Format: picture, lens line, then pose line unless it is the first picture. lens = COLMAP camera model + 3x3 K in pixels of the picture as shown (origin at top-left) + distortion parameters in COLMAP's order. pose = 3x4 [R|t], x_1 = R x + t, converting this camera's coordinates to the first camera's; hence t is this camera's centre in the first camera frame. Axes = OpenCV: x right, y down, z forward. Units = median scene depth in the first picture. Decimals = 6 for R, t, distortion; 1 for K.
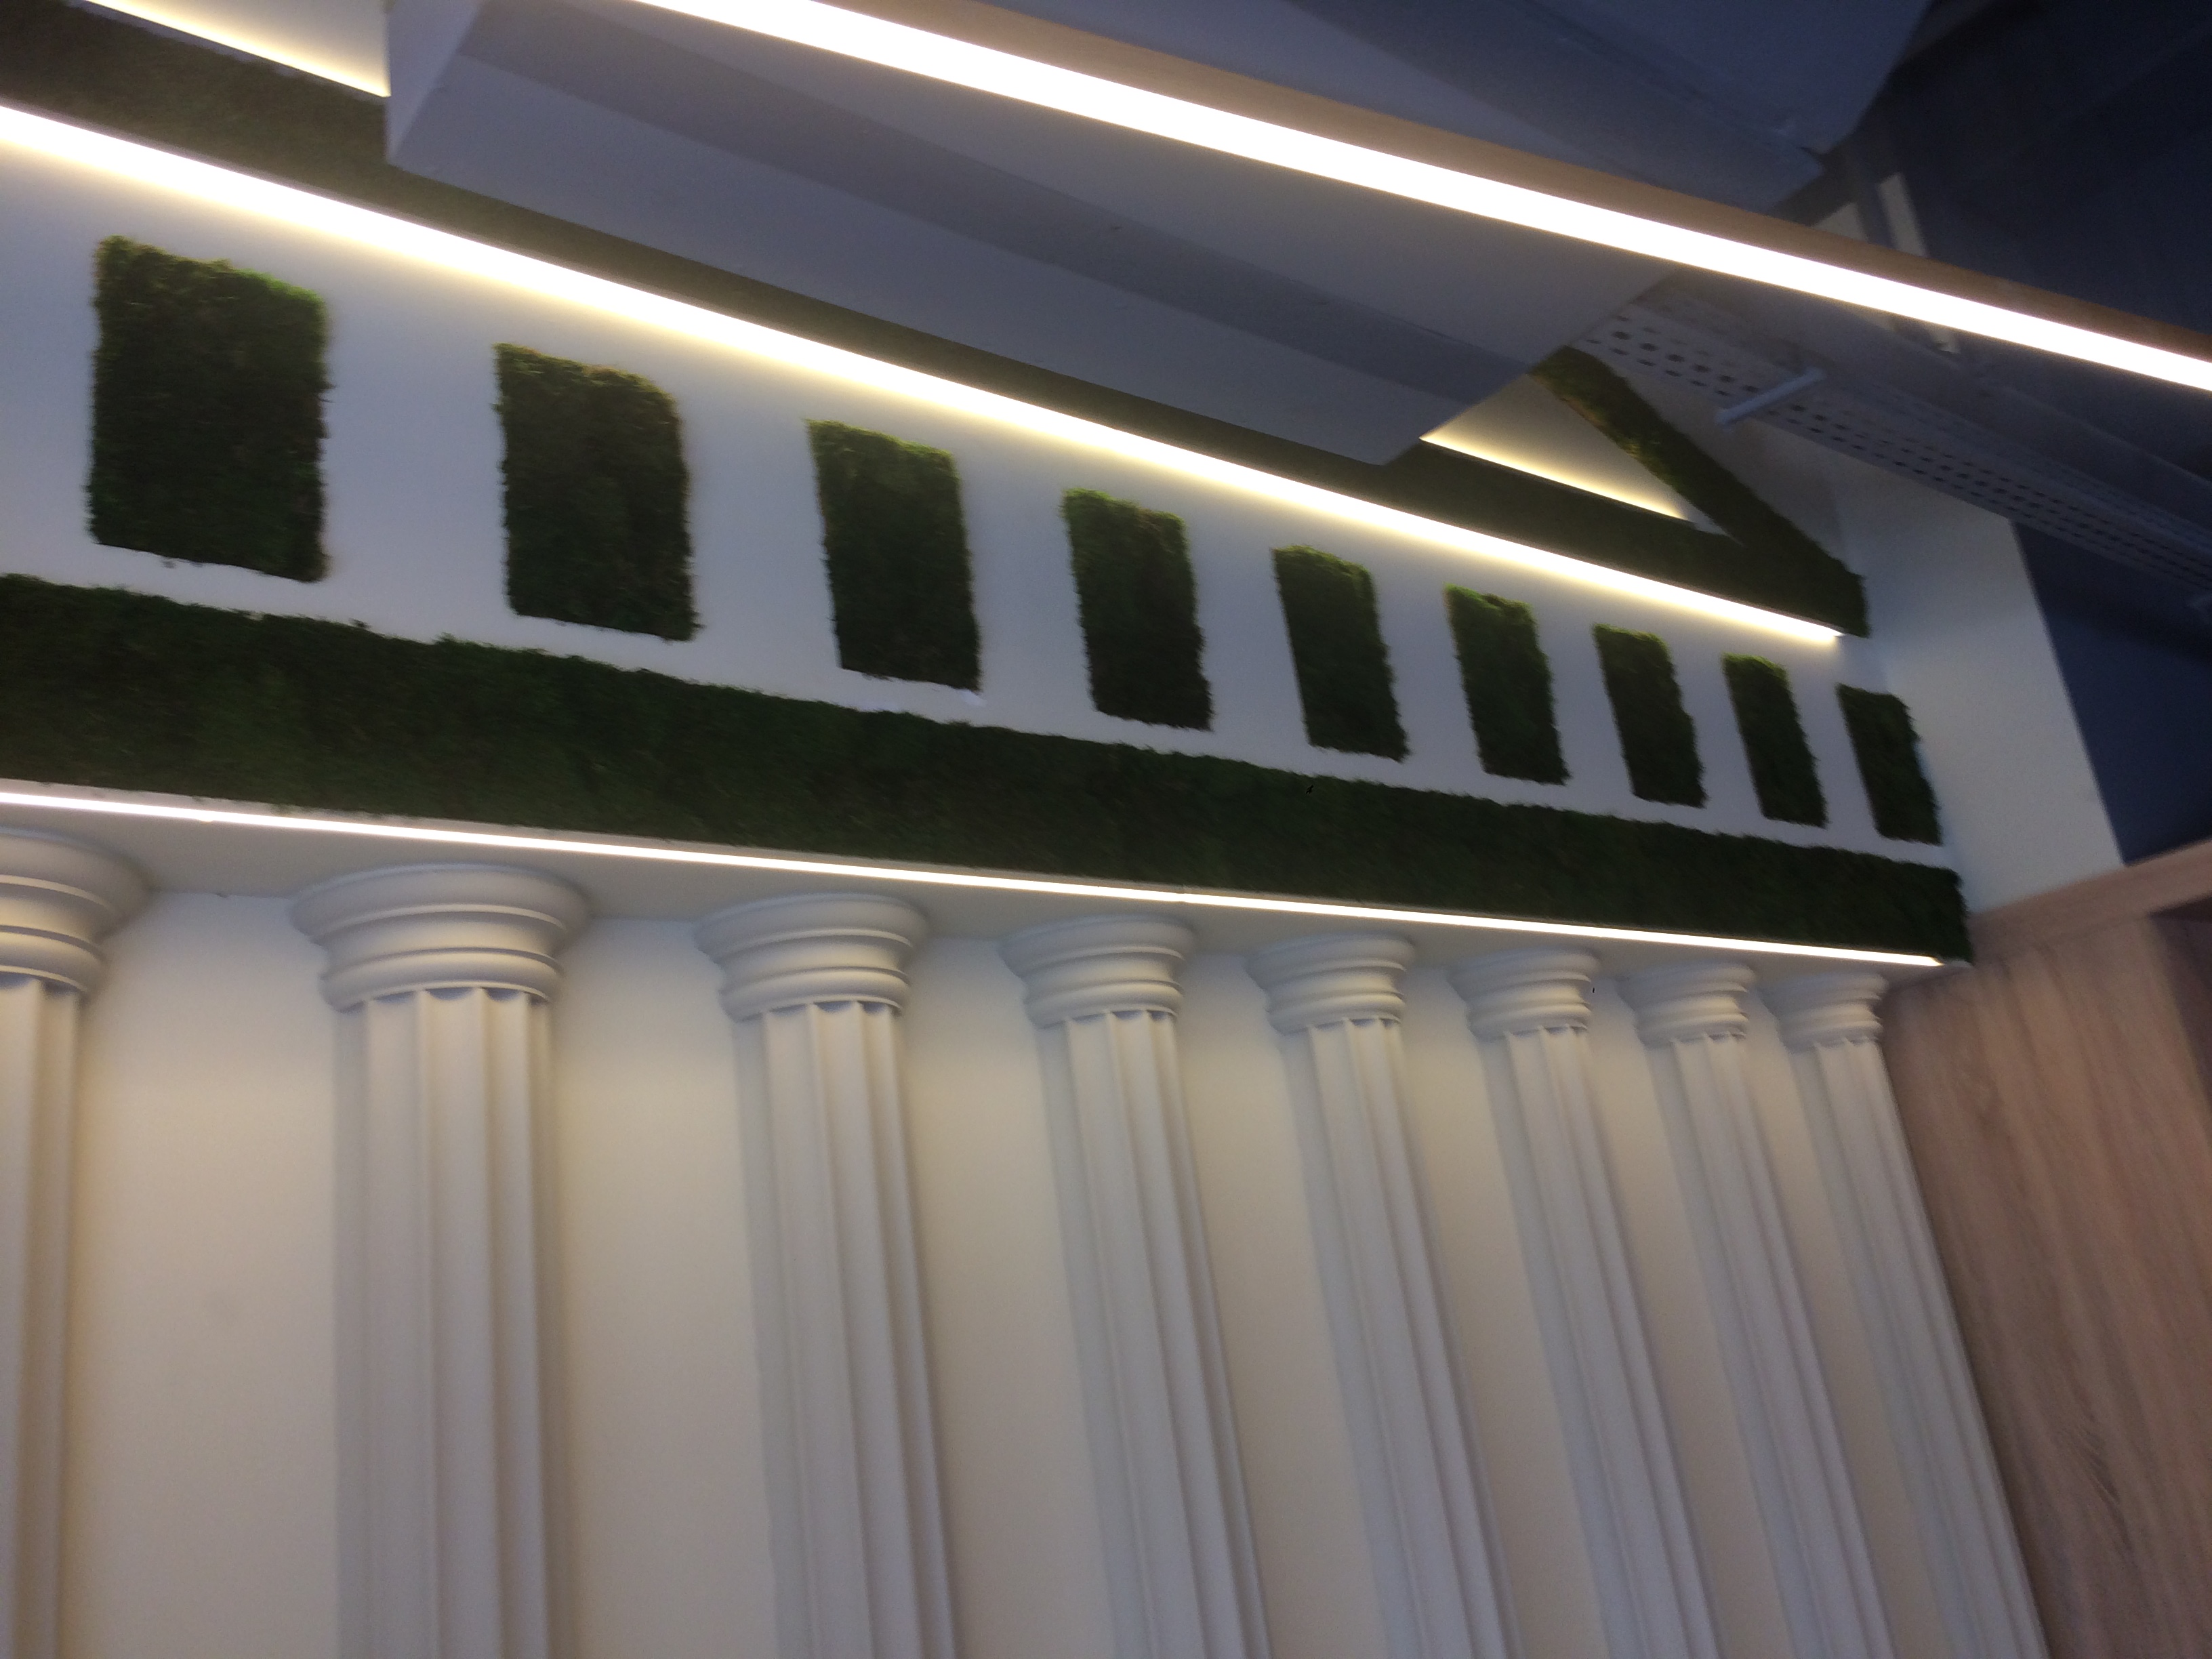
lens RADIAL K [[1877.0, 0, 1102.1], [0, 1877.0, 816.5], [0, 0, 1]] dist [0.128404, -0.195842]
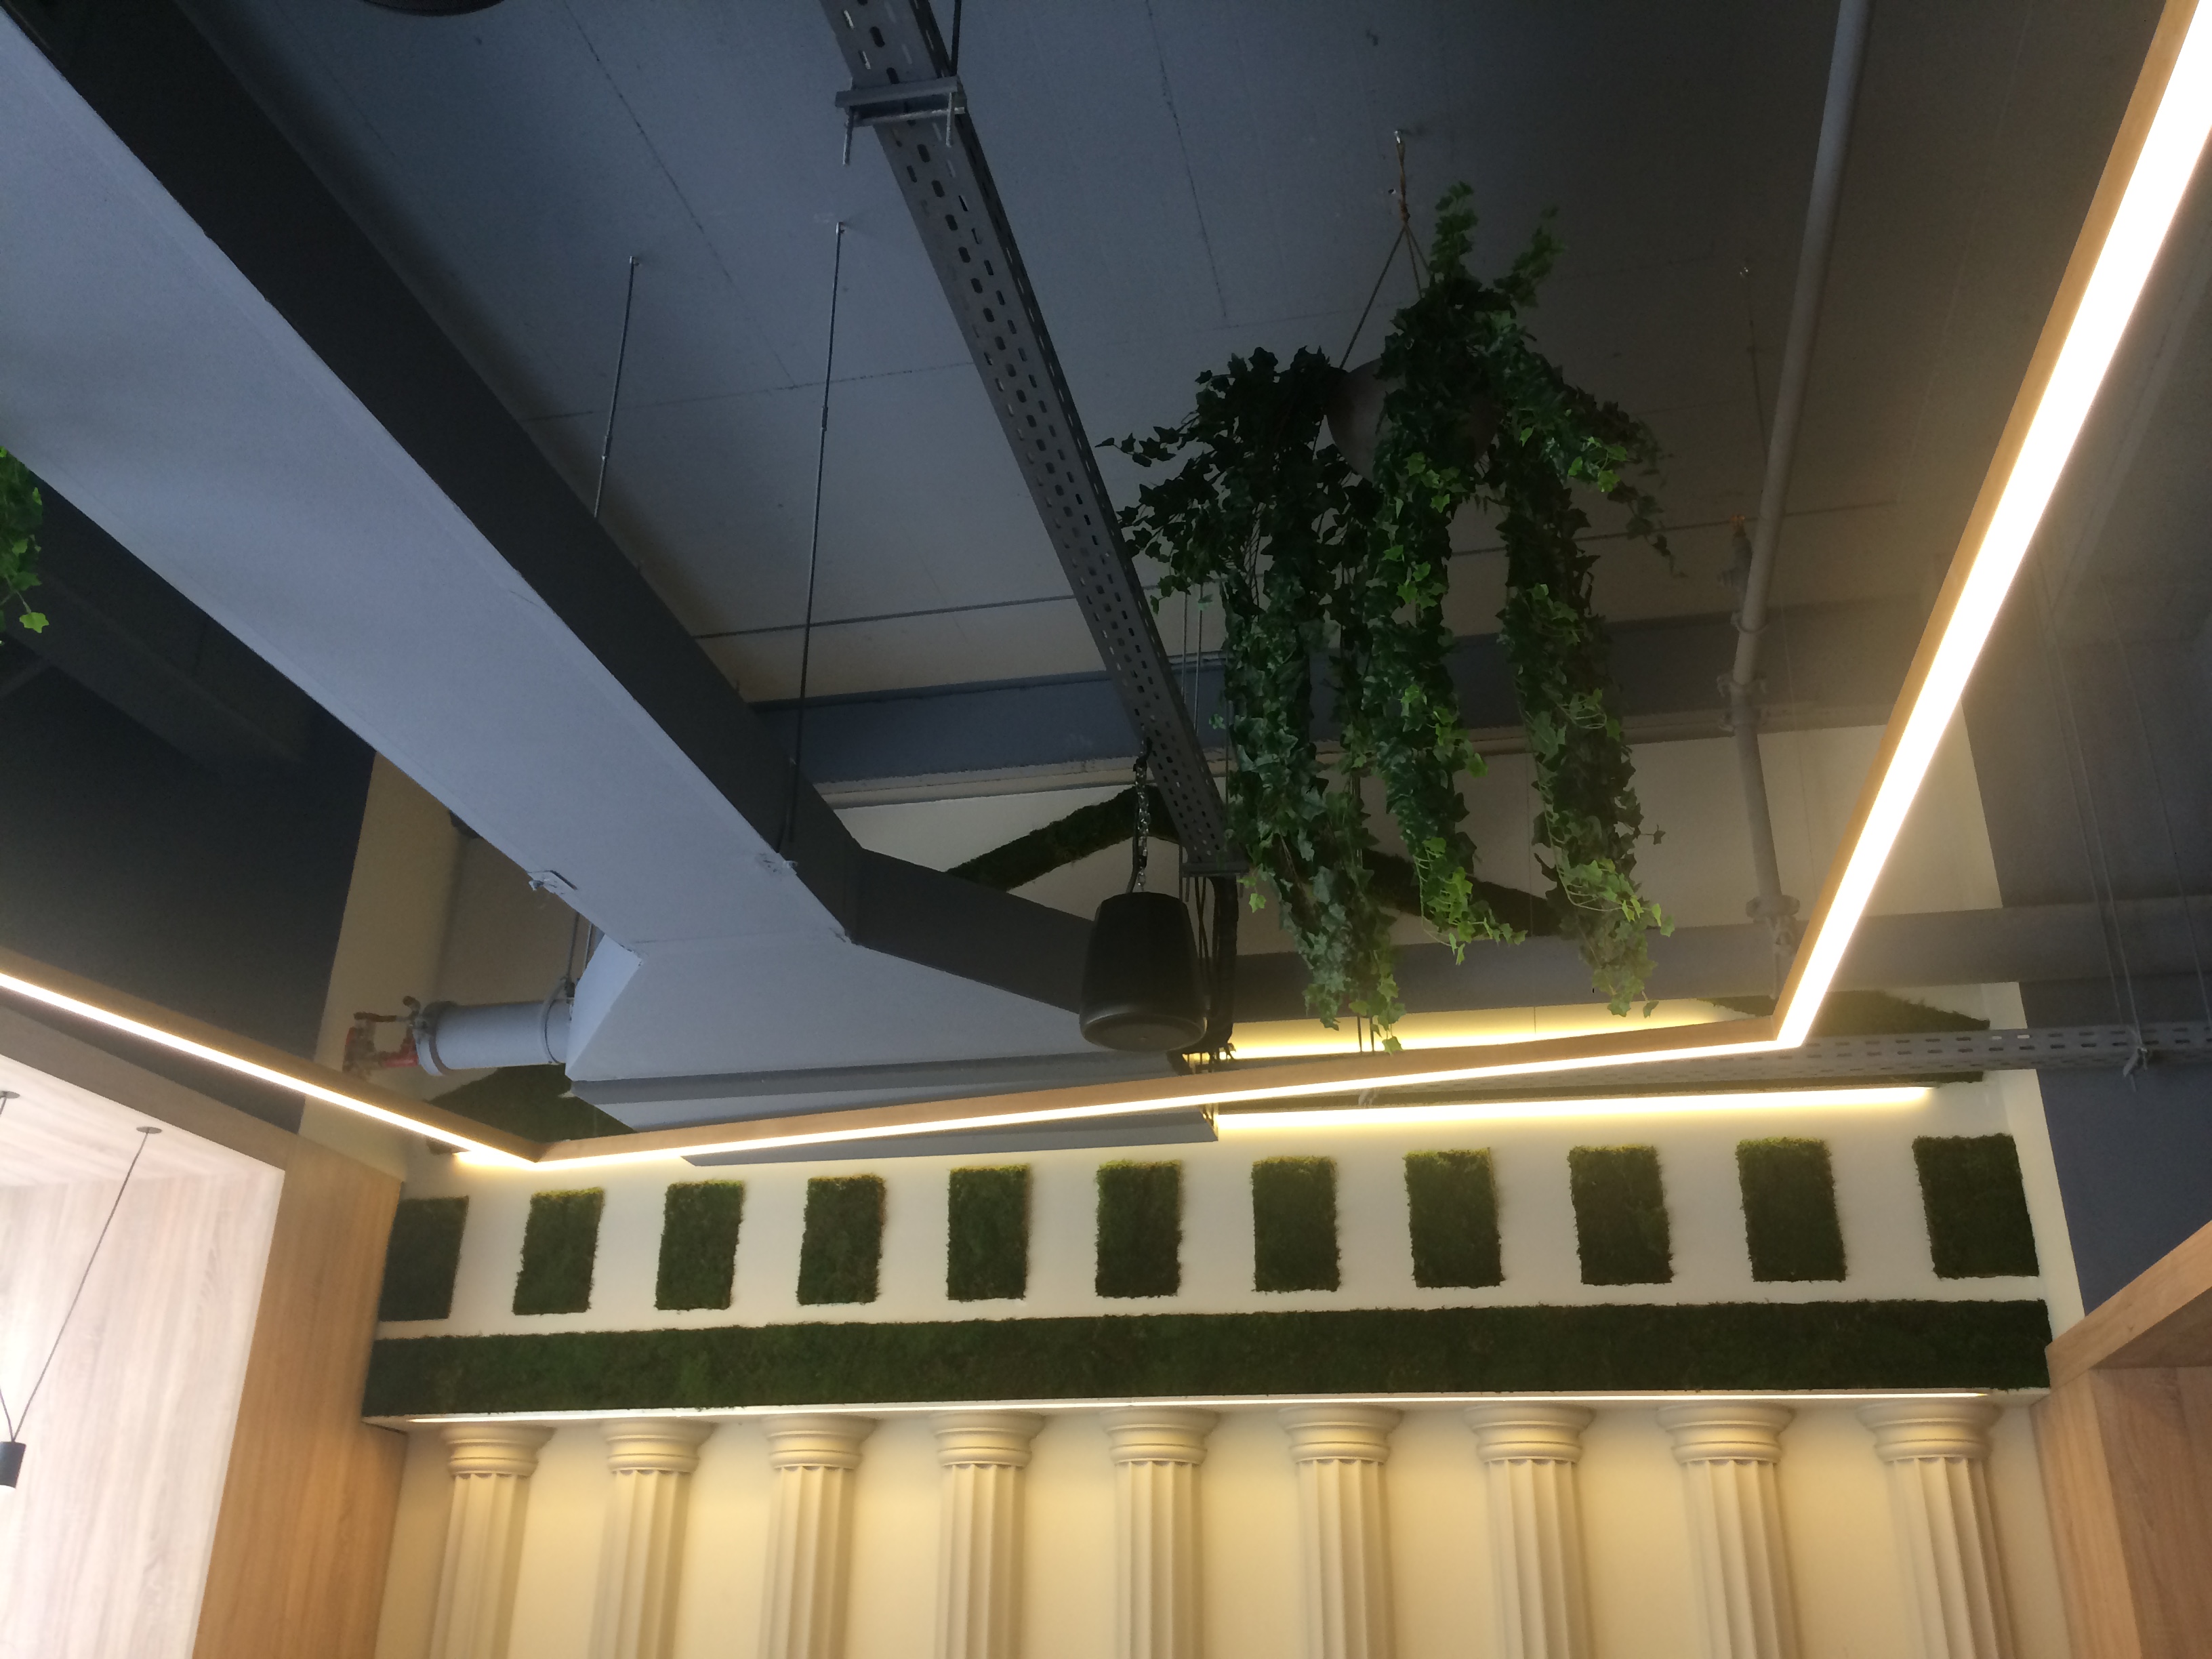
lens RADIAL K [[1877.0, 0, 1102.1], [0, 1877.0, 816.5], [0, 0, 1]] dist [0.128404, -0.195842]
pose [[0.628970, -0.181672, -0.755905, 1.508175], [0.149843, 0.982411, -0.111428, -0.314587], [0.762852, -0.043182, 0.645129, -0.197542]]
